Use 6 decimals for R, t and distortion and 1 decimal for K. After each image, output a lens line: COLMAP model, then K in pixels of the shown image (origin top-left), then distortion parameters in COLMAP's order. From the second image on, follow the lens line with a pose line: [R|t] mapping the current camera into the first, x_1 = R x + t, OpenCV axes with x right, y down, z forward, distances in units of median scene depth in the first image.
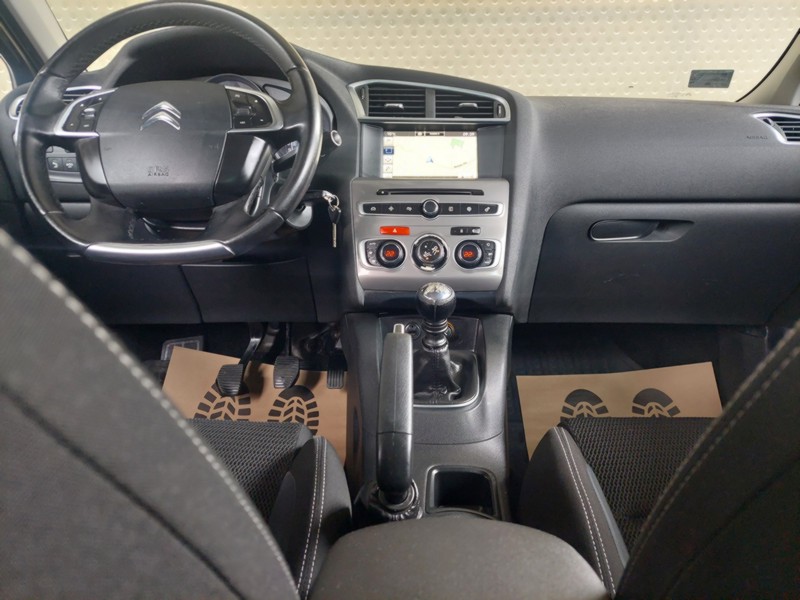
lens RADIAL K [[576.4, 0, 403.2], [0, 576.4, 295.7], [0, 0, 1]] dist [0.036542, -0.025491]
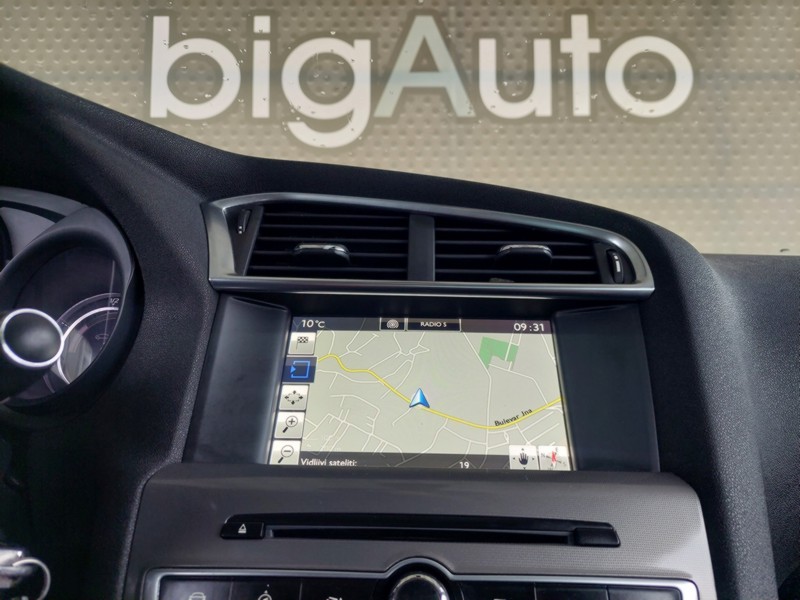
lens RADIAL K [[580.9, 0, 404.1], [0, 580.9, 296.2], [0, 0, 1]] dist [0.037755, -0.027353]
pose [[0.999948, 0.009812, -0.002803, 0.037615], [-0.010190, 0.945201, -0.326330, -0.183052], [-0.000553, 0.326342, 0.945252, 0.667505]]
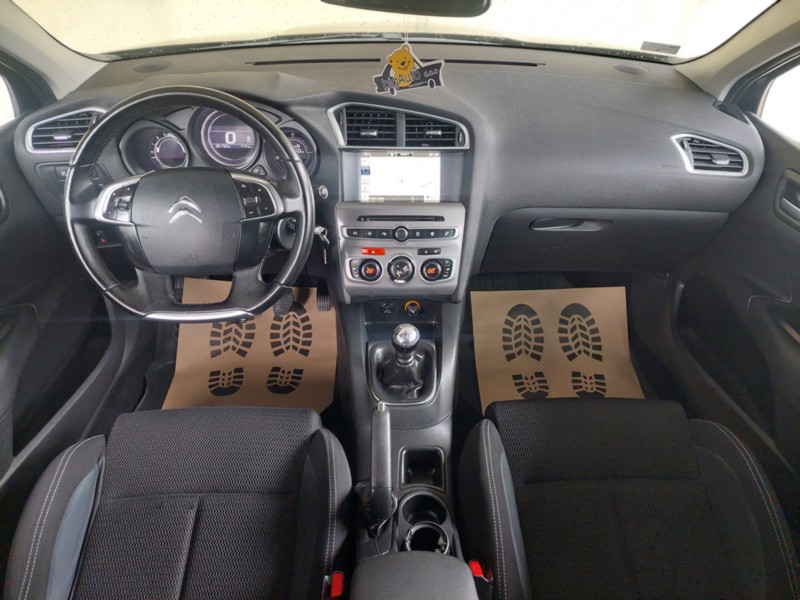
lens RADIAL K [[572.1, 0, 405.3], [0, 572.1, 289.5], [0, 0, 1]] dist [0.097184, -0.146579]
pose [[0.998429, -0.020374, 0.052194, -0.010671], [-0.000466, 0.928495, 0.371344, -0.466102], [-0.056028, -0.370785, 0.927027, -0.178622]]
